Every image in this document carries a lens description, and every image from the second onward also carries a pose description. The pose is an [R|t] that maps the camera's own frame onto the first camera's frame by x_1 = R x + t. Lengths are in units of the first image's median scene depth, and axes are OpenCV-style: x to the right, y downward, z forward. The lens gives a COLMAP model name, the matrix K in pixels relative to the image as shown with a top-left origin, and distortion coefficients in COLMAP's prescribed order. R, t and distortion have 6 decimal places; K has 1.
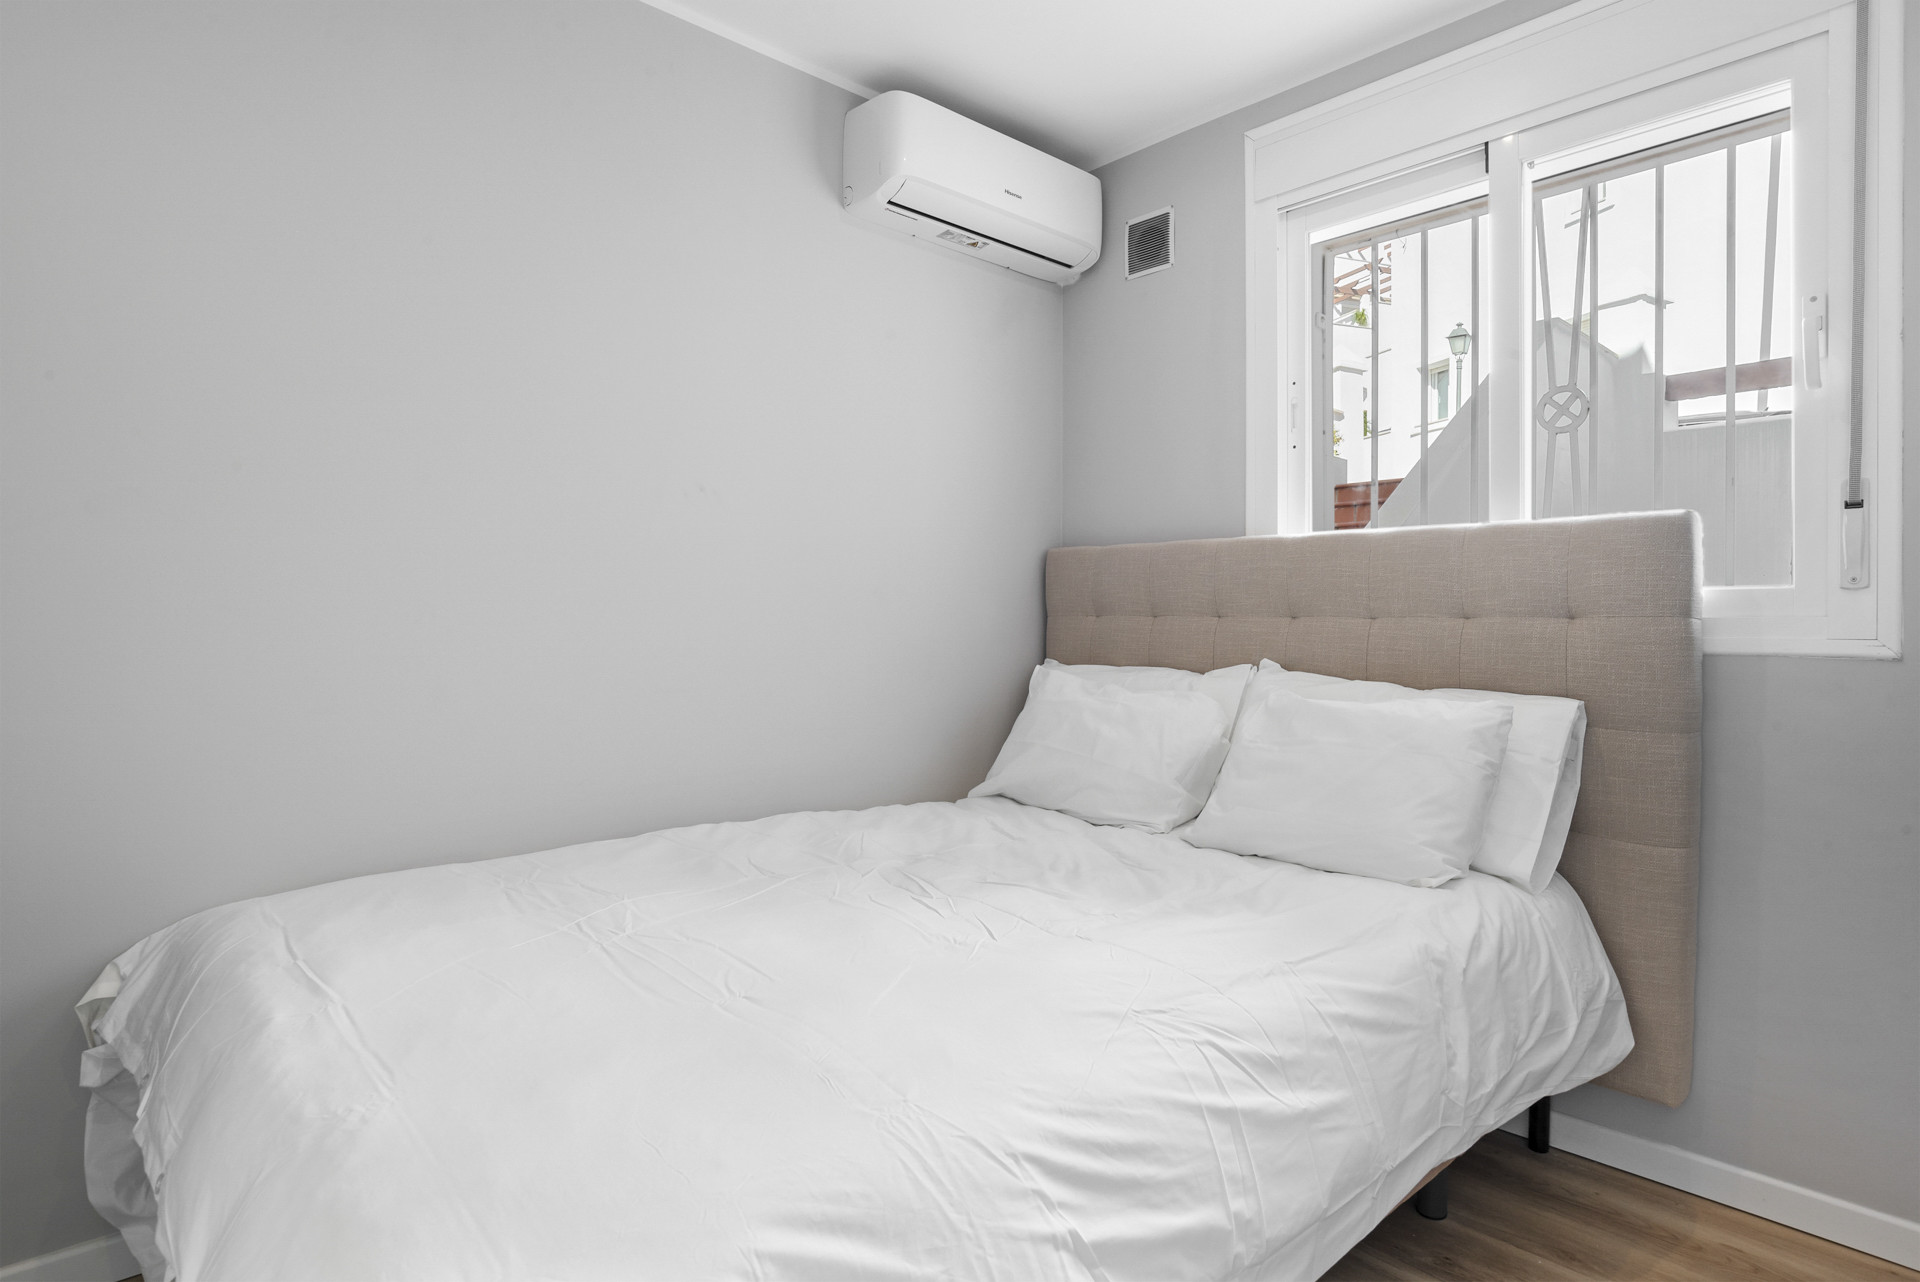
lens RADIAL K [[1070.8, 0, 956.4], [0, 1070.8, 622.2], [0, 0, 1]] dist [-0.042009, 0.016282]
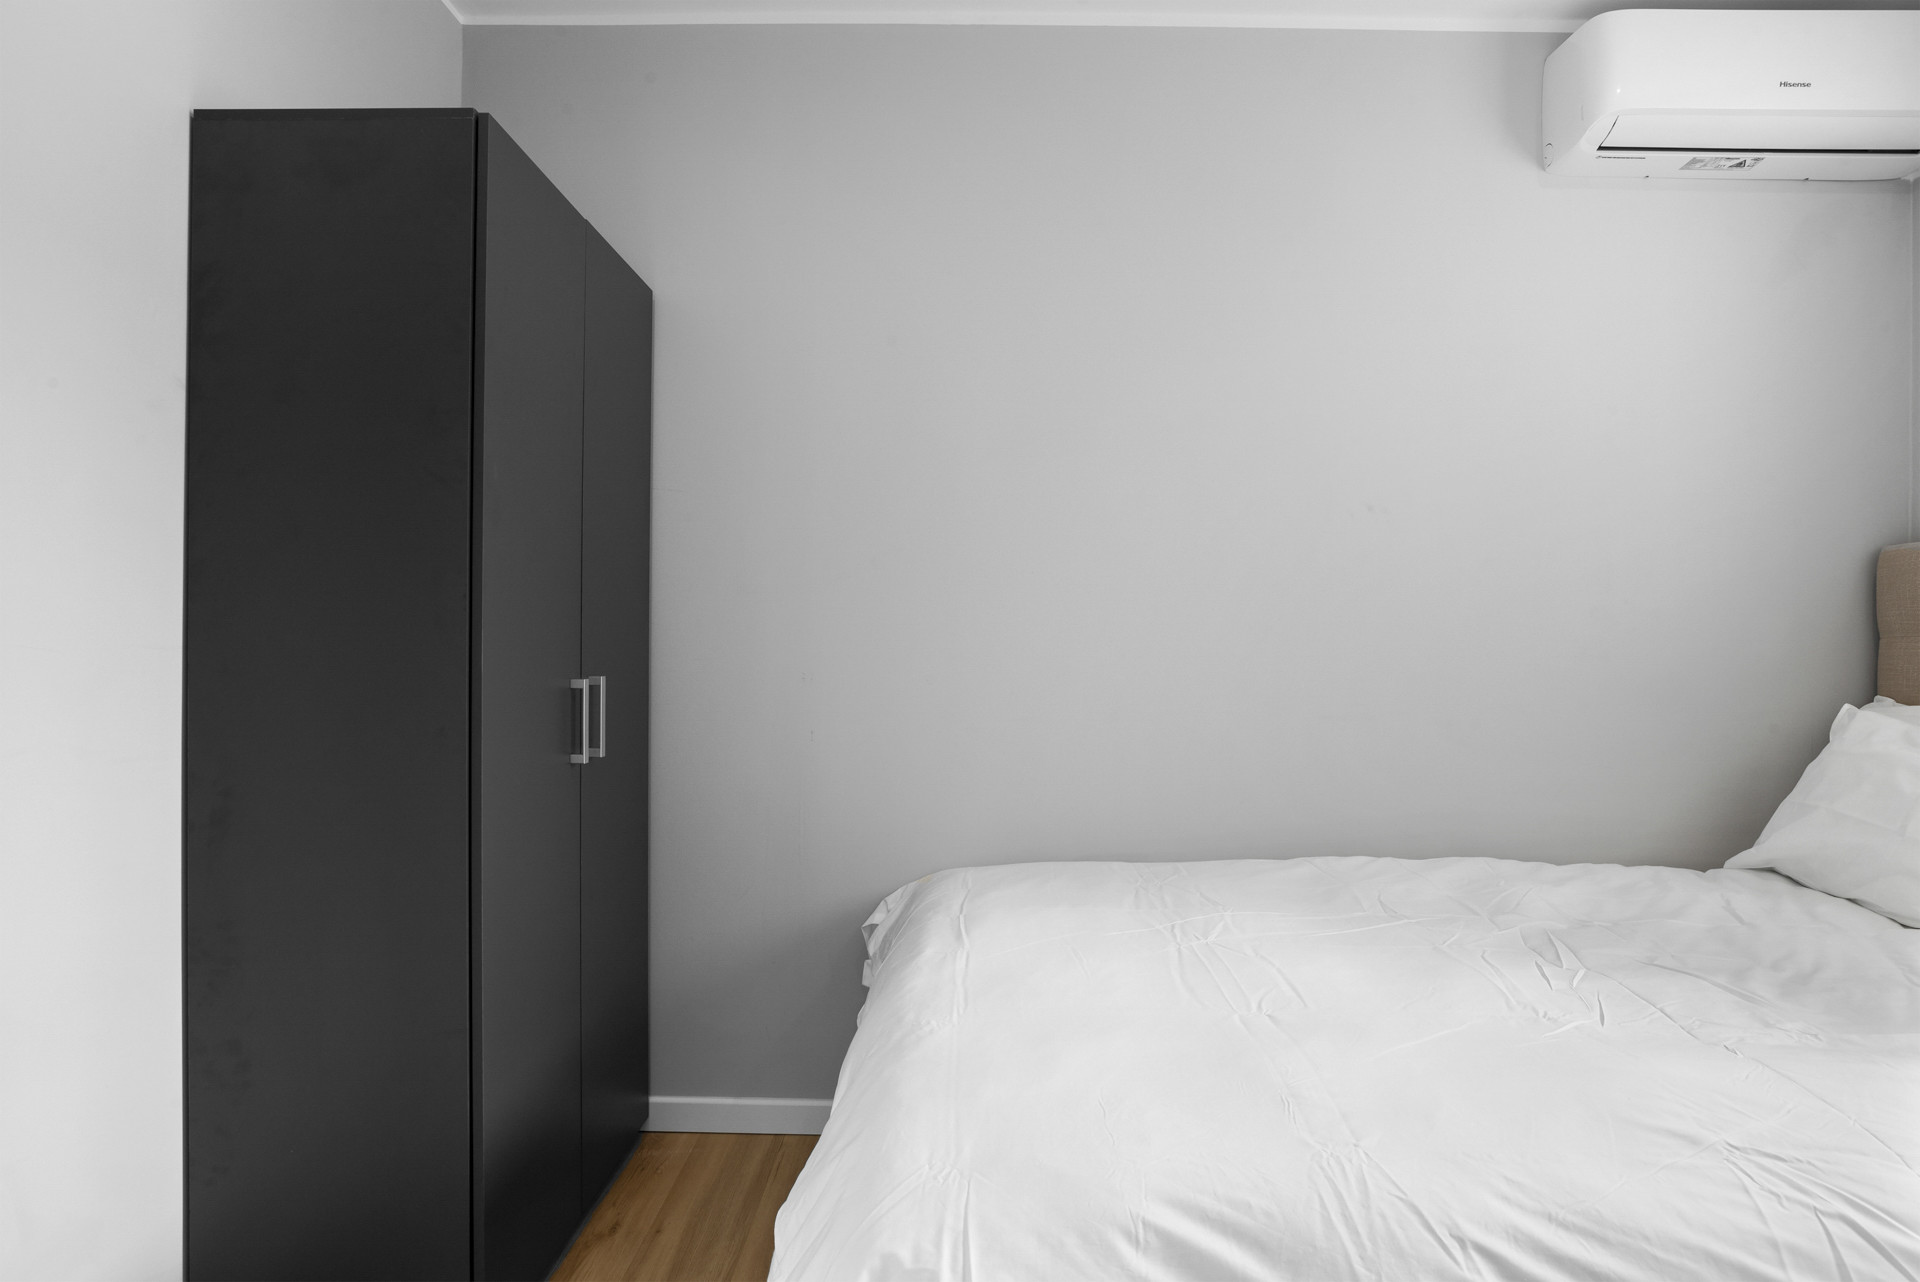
lens RADIAL K [[1157.0, 0, 966.1], [0, 1157.0, 635.0], [0, 0, 1]] dist [-0.042412, 0.026878]
pose [[0.715553, -0.007838, -0.698514, 0.345393], [0.001473, 0.999952, -0.009713, -0.001518], [0.698557, 0.005921, 0.715530, 0.007841]]
